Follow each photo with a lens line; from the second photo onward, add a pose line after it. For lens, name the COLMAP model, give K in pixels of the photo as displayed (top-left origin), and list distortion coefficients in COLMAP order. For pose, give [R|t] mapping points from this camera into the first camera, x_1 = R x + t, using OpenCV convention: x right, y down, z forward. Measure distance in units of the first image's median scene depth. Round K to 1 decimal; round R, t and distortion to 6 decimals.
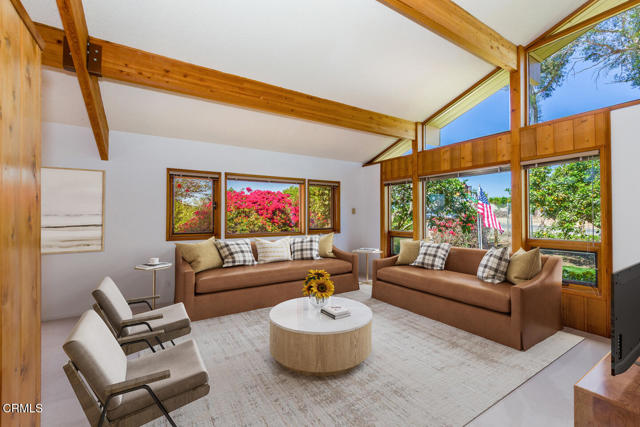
lens RADIAL K [[274.0, 0, 320.0], [0, 274.0, 213.5], [0, 0, 1]] dist [0.000355, 0.000074]
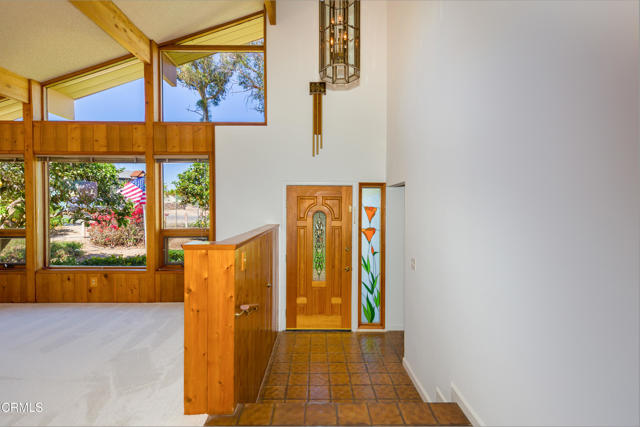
lens RADIAL K [[286.6, 0, 320.0], [0, 286.6, 213.5], [0, 0, 1]] dist [0.000672, 0.000255]
pose [[0.519487, -0.013097, 0.854378, 0.111283], [-0.011732, 0.999679, 0.022457, -0.000887], [-0.854398, -0.021690, 0.519167, -0.080634]]
